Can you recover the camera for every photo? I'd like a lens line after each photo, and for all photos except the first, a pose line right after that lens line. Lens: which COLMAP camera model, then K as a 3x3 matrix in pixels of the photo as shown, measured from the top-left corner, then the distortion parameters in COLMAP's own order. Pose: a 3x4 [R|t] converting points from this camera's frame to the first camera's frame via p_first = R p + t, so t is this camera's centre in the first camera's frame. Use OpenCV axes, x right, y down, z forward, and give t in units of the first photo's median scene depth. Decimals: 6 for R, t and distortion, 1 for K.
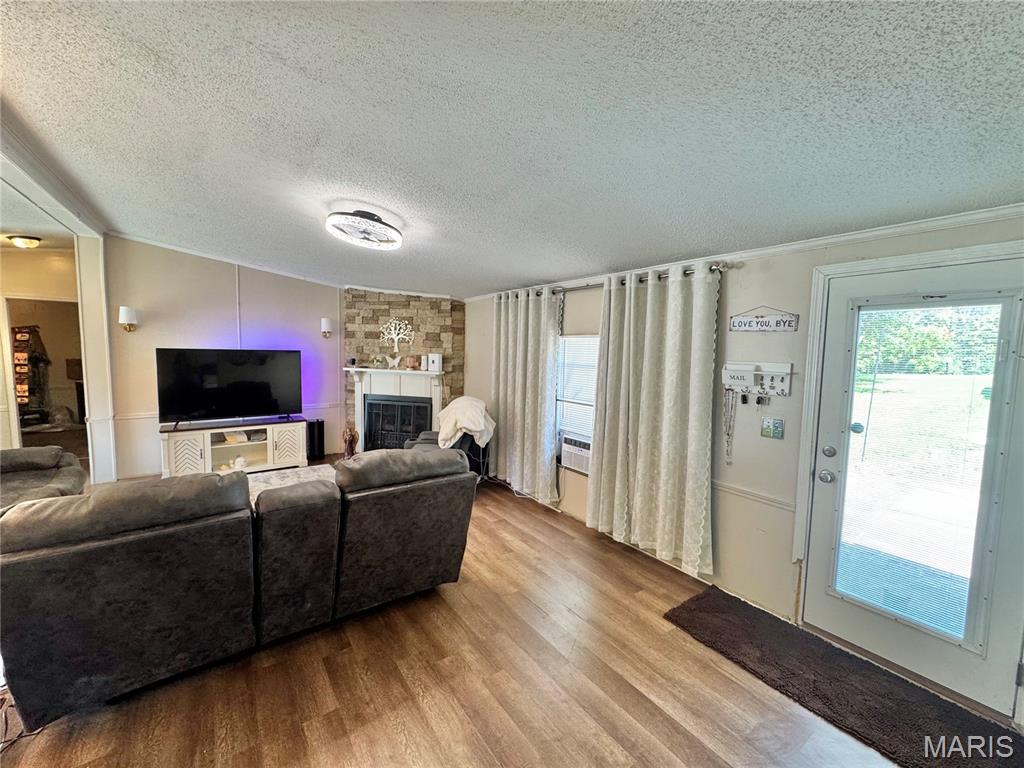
lens RADIAL K [[408.8, 0, 511.3], [0, 408.8, 383.9], [0, 0, 1]] dist [-0.004661, 0.000294]
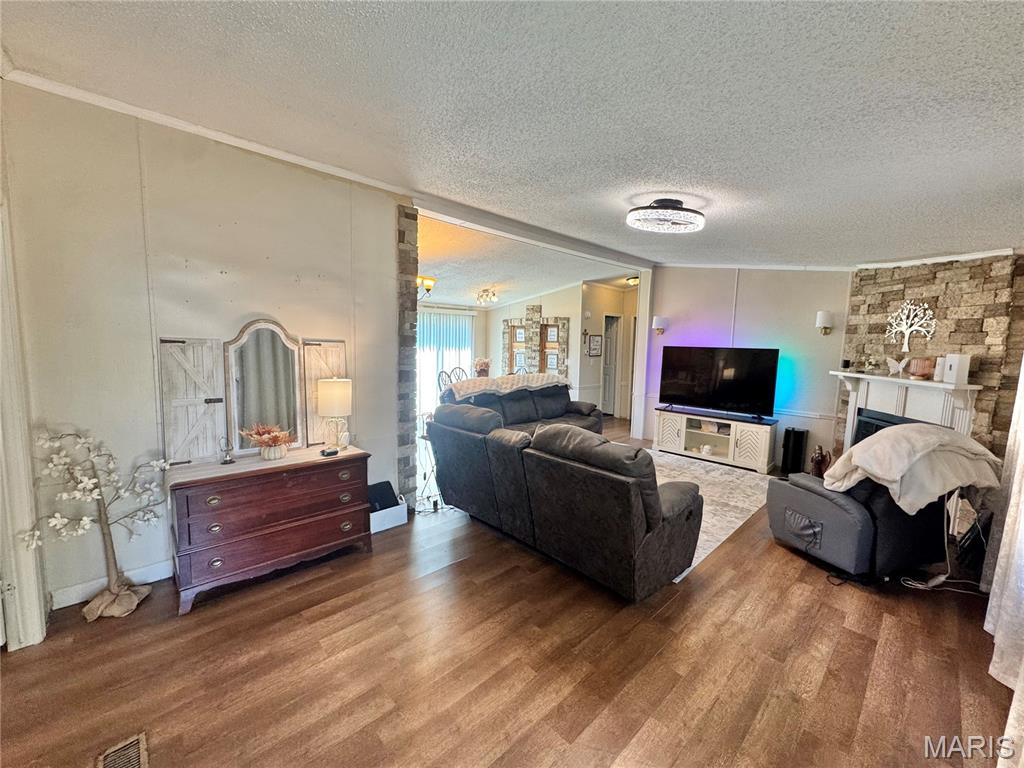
lens RADIAL K [[408.8, 0, 512.1], [0, 408.8, 384.5], [0, 0, 1]] dist [-0.004661, 0.000294]
pose [[0.132071, 0.083201, -0.987742, 0.308458], [-0.102867, 0.992241, 0.069826, -0.004748], [0.985888, 0.092384, 0.139605, 0.277455]]
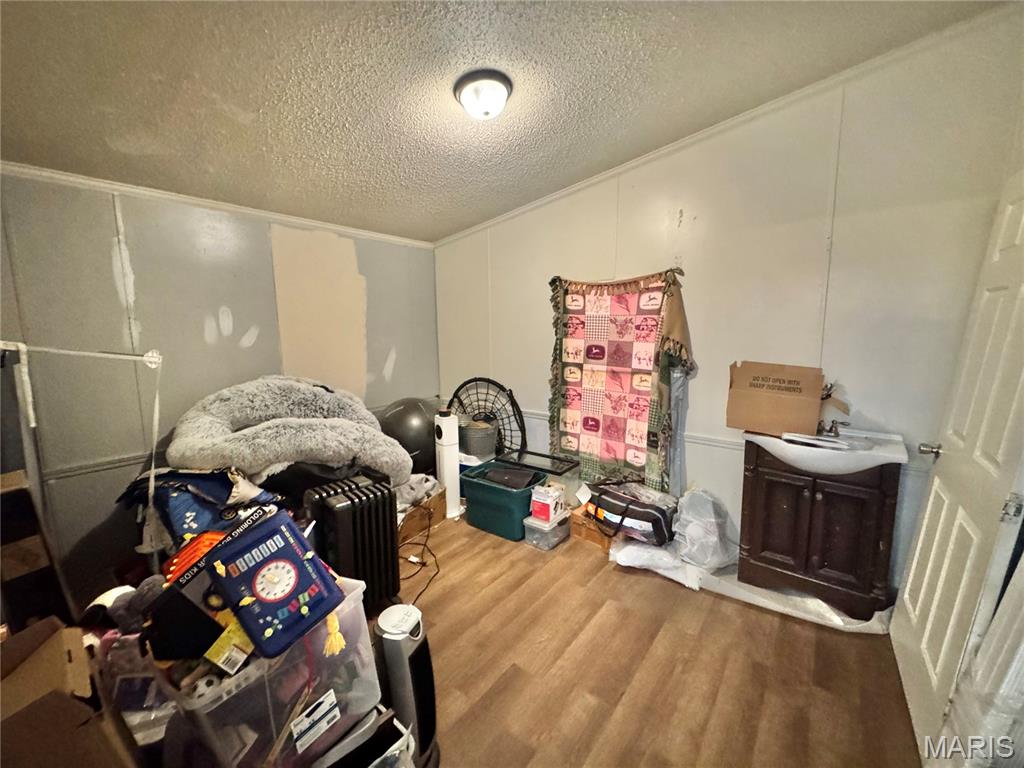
lens RADIAL K [[408.8, 0, 510.9], [0, 408.8, 393.3], [0, 0, 1]] dist [-0.004661, 0.000294]
pose [[0.287467, 0.127714, -0.949238, -1.068753], [-0.062719, 0.991453, 0.114400, -0.080693], [0.955735, 0.026649, 0.293020, 0.945476]]
